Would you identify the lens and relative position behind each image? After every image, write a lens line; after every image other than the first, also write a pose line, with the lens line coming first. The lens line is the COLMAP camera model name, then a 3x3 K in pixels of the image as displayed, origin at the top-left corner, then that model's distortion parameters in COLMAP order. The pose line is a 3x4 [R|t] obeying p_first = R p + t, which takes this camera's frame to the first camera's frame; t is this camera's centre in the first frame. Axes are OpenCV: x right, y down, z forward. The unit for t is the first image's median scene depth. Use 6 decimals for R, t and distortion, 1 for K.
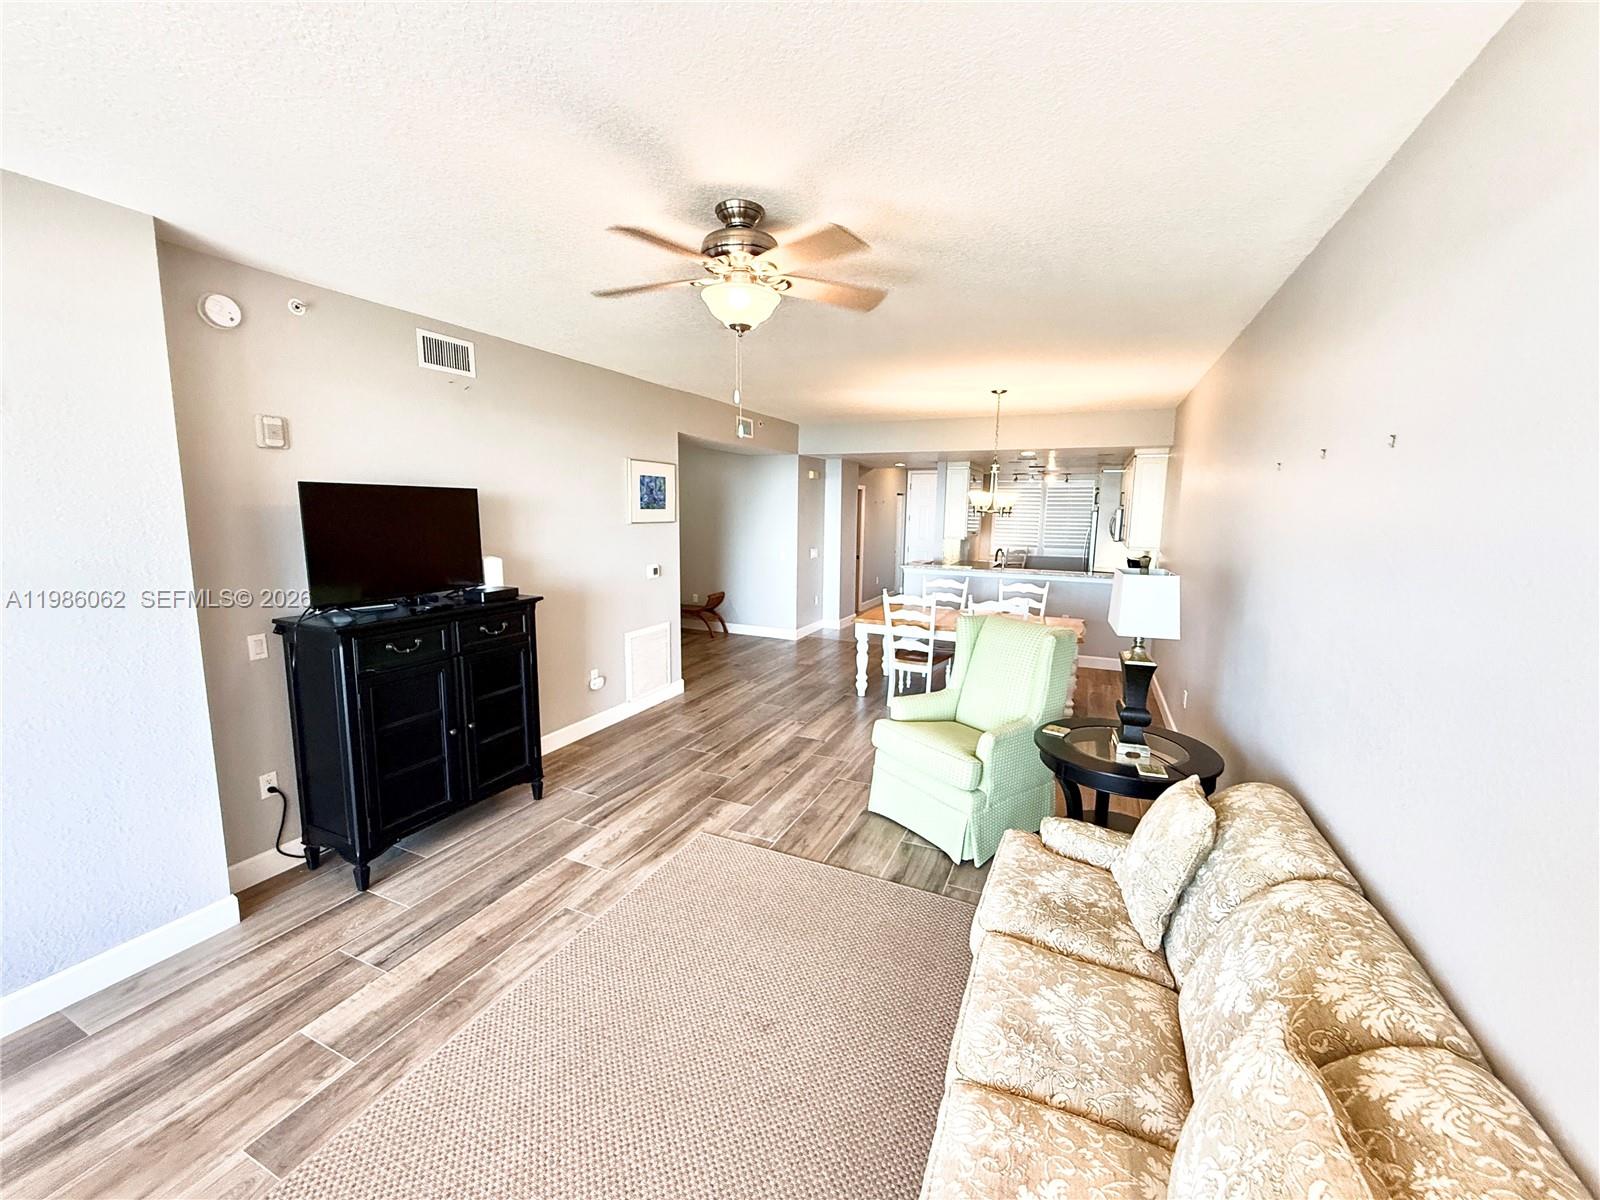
lens RADIAL K [[639.6, 0, 796.2], [0, 639.6, 598.7], [0, 0, 1]] dist [0.000089, 0.000374]
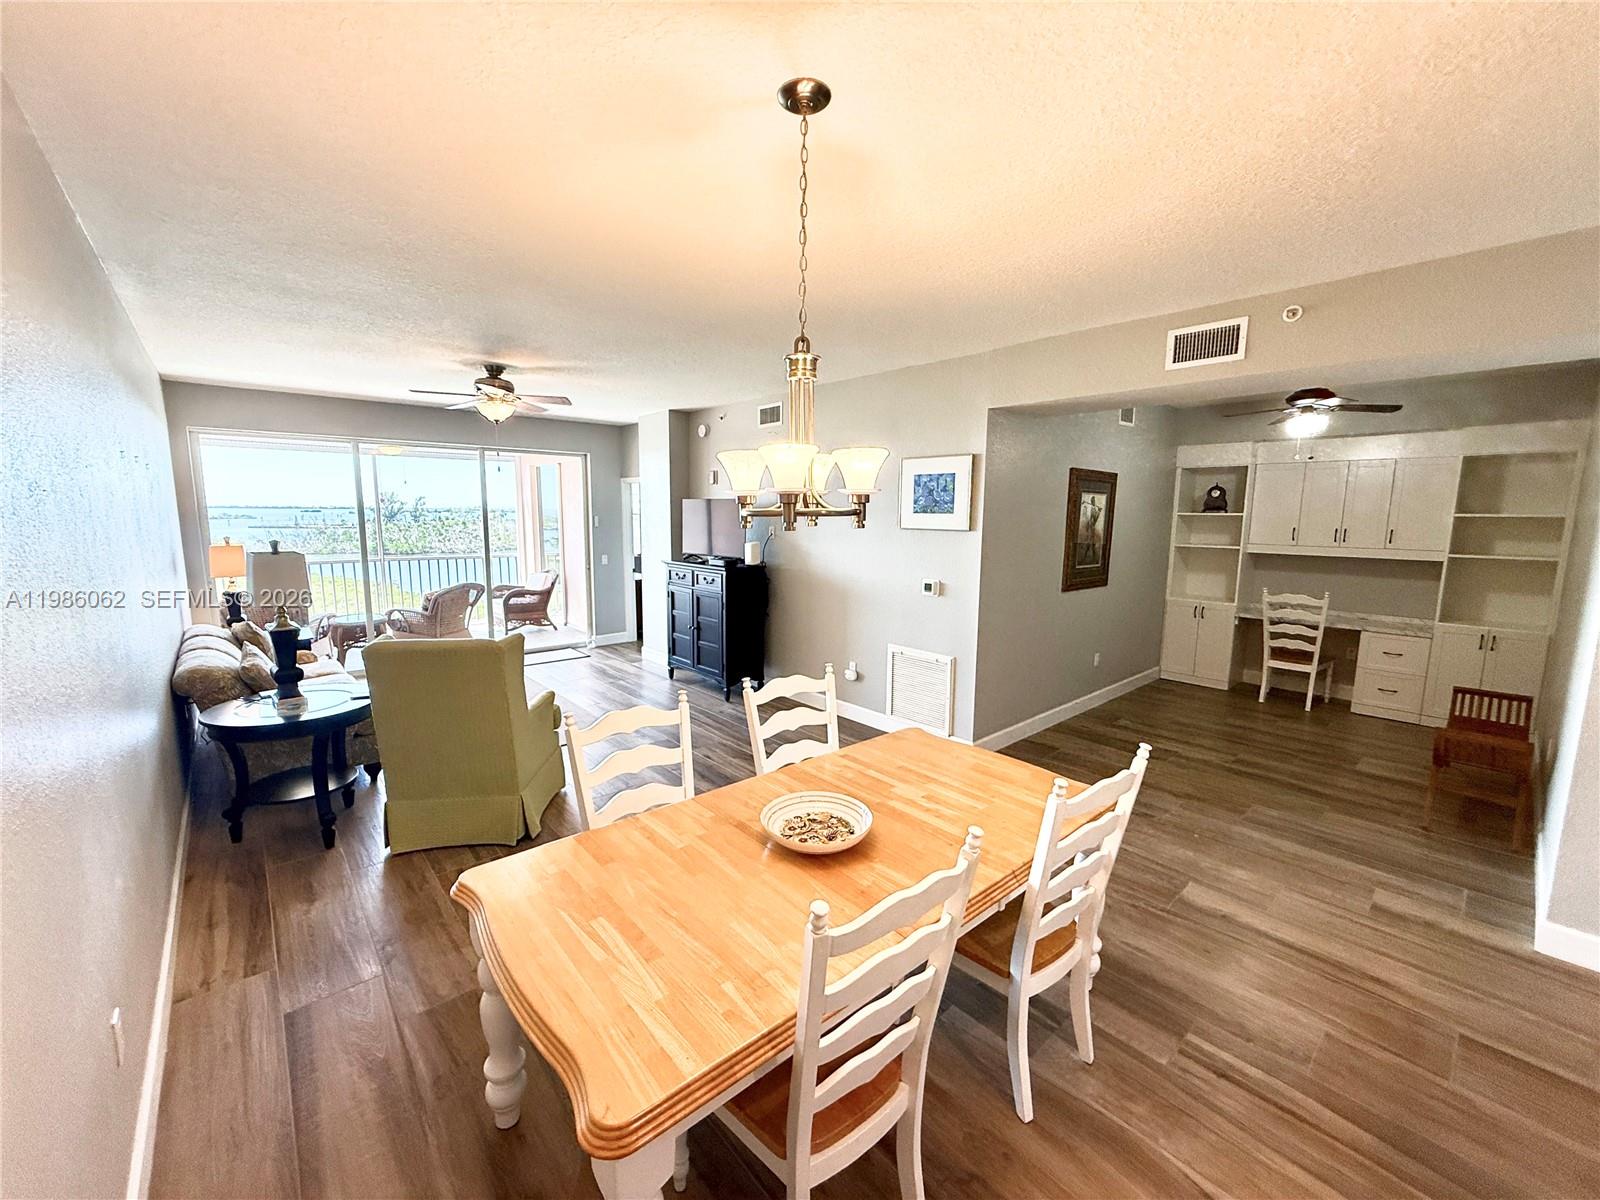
lens RADIAL K [[639.6, 0, 796.2], [0, 639.6, 598.7], [0, 0, 1]] dist [0.000089, 0.000374]
pose [[-0.412334, 0.115076, -0.903736, 0.619865], [-0.138690, 0.972499, 0.187110, -0.163455], [0.900414, 0.202491, -0.385035, 1.184736]]
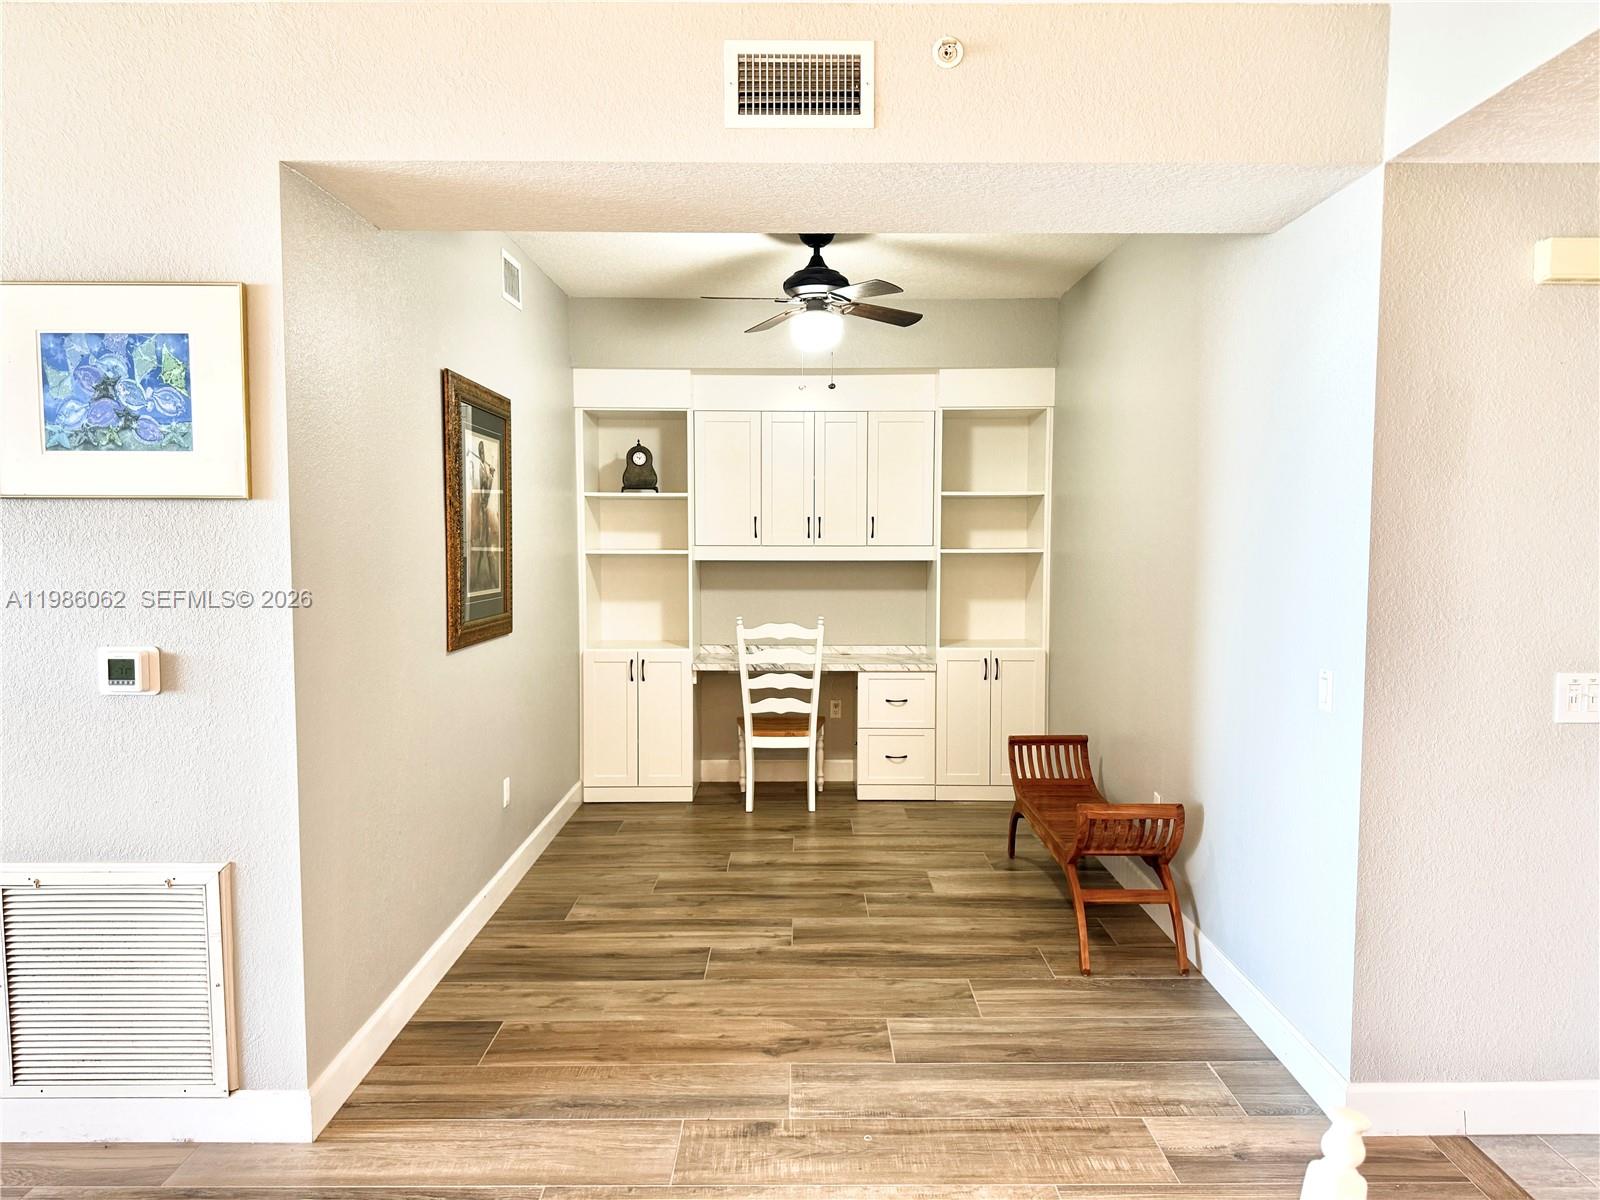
lens RADIAL K [[1111.2, 0, 800.0], [0, 1111.2, 600.0], [0, 0, 1]] dist [0.002336, -0.001252]
pose [[0.412137, 0.051473, -0.909667, 0.349252], [-0.127306, 0.991862, -0.001554, -0.112147], [0.902184, 0.116446, 0.415336, 1.075850]]
